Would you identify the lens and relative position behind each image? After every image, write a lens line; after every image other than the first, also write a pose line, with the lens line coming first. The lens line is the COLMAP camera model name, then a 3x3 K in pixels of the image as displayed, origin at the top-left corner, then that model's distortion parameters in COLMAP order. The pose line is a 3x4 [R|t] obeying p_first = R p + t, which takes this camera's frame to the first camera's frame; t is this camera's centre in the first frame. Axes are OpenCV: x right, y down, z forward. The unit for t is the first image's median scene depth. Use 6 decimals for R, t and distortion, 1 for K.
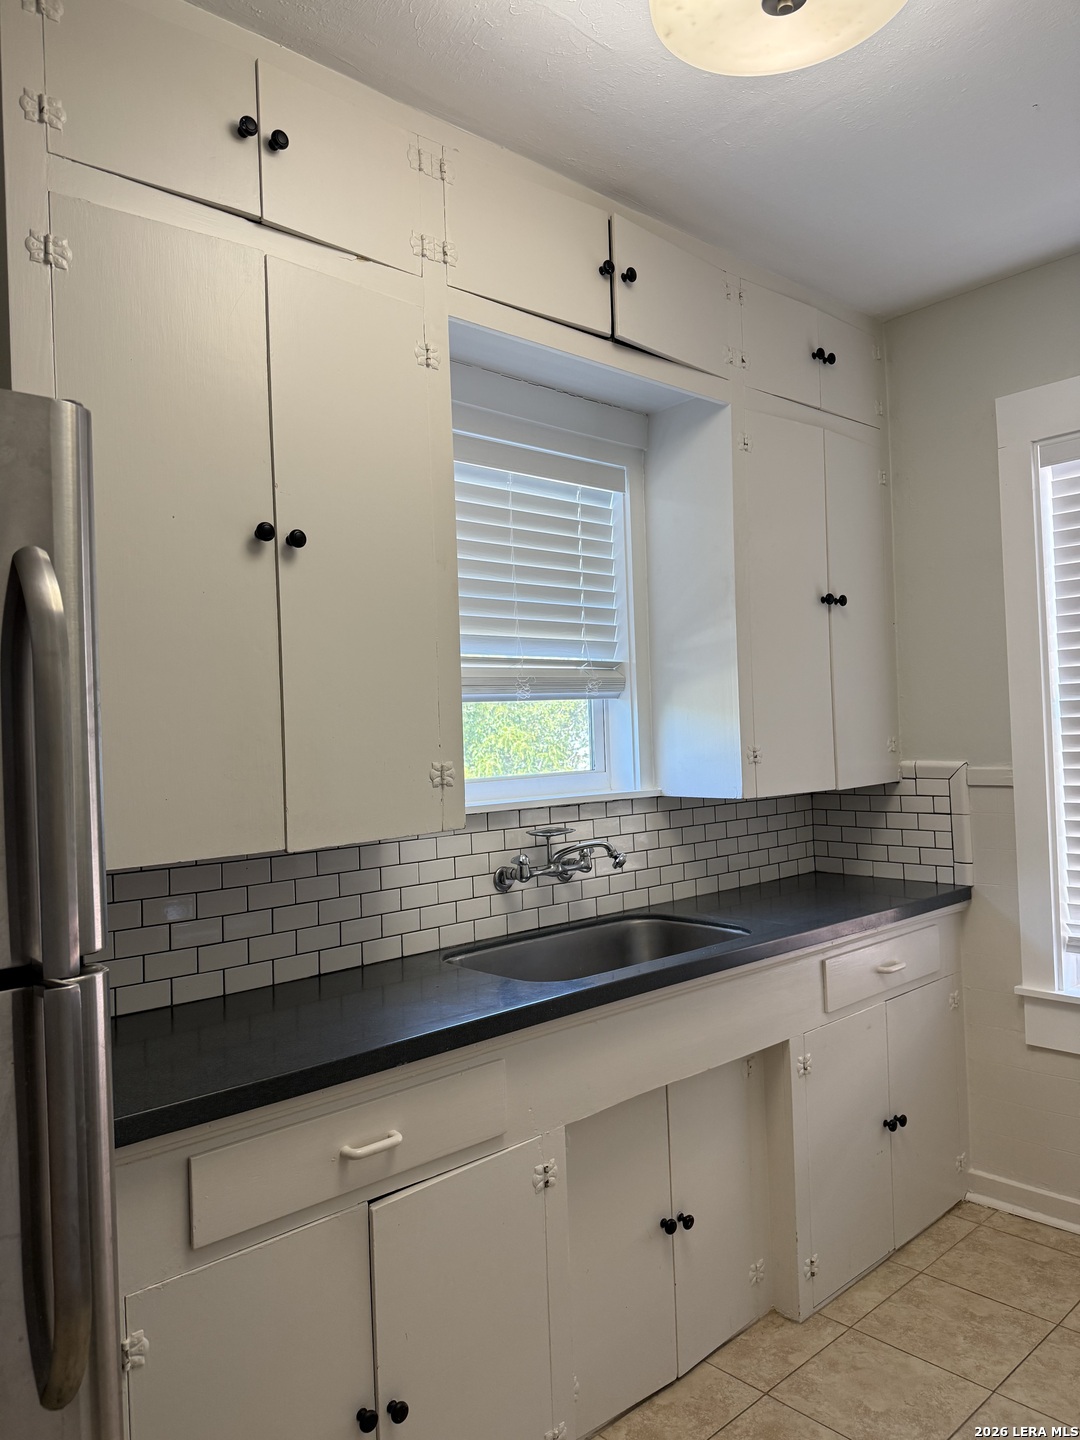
lens RADIAL K [[1027.7, 0, 540.3], [0, 1027.7, 722.8], [0, 0, 1]] dist [0.043124, -0.044613]
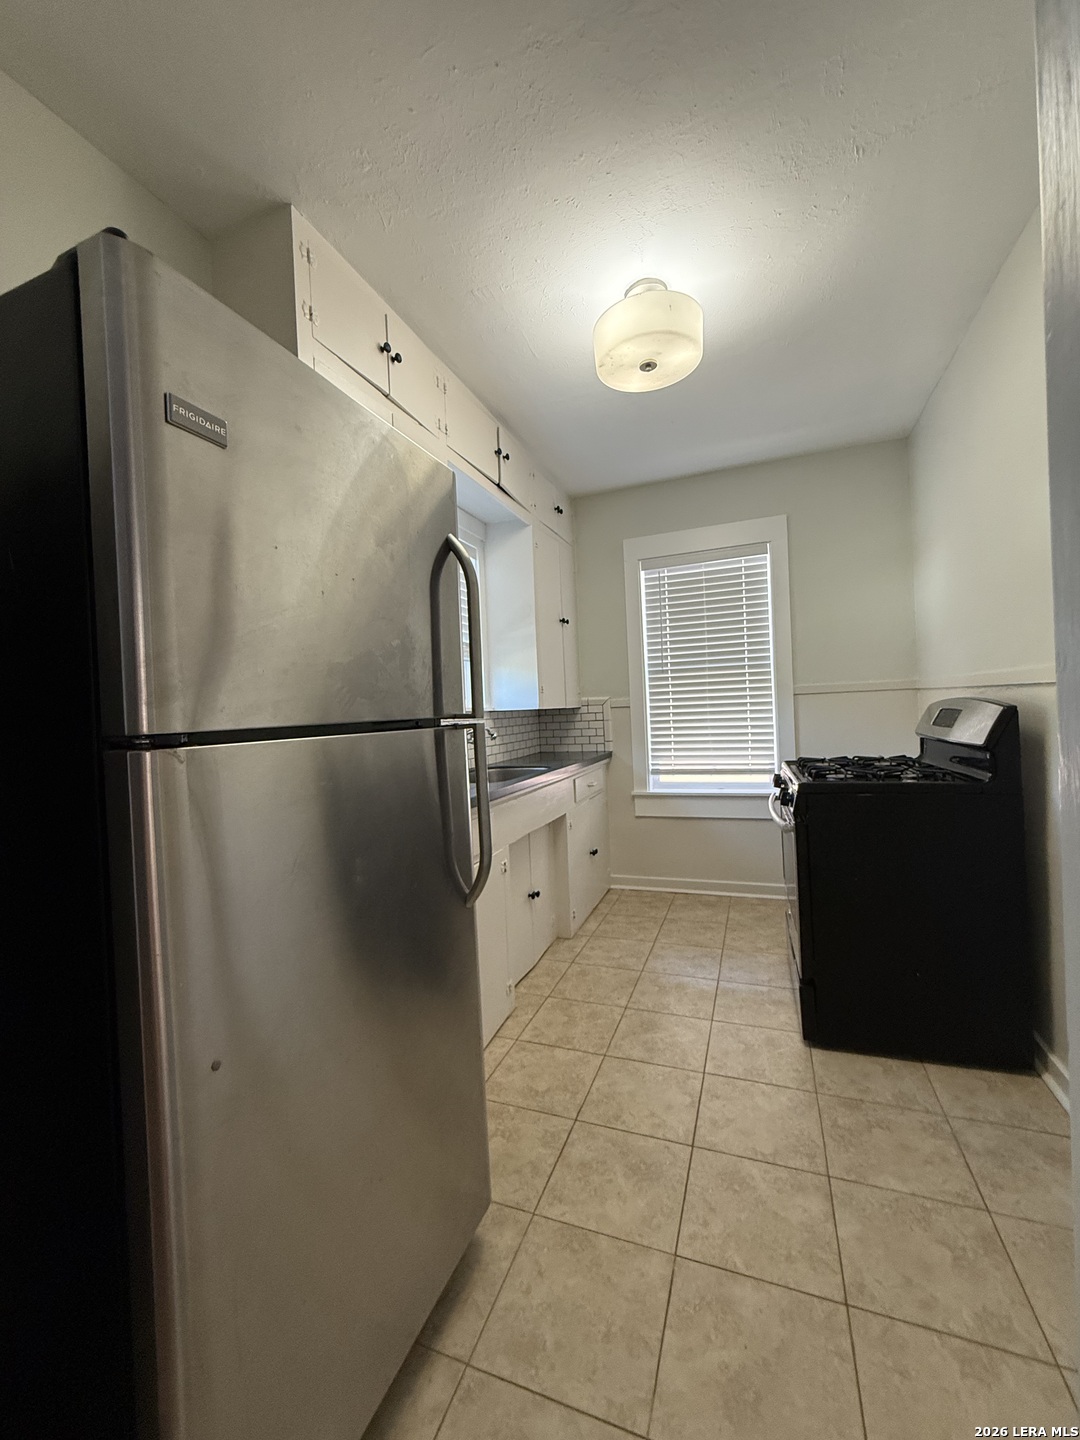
lens RADIAL K [[576.0, 0, 539.9], [0, 576.0, 716.1], [0, 0, 1]] dist [0.000414, 0.000710]
pose [[0.894313, -0.007493, 0.447378, -0.314554], [0.009130, 0.999957, -0.001503, 0.085185], [-0.447348, 0.005429, 0.894344, -0.074444]]
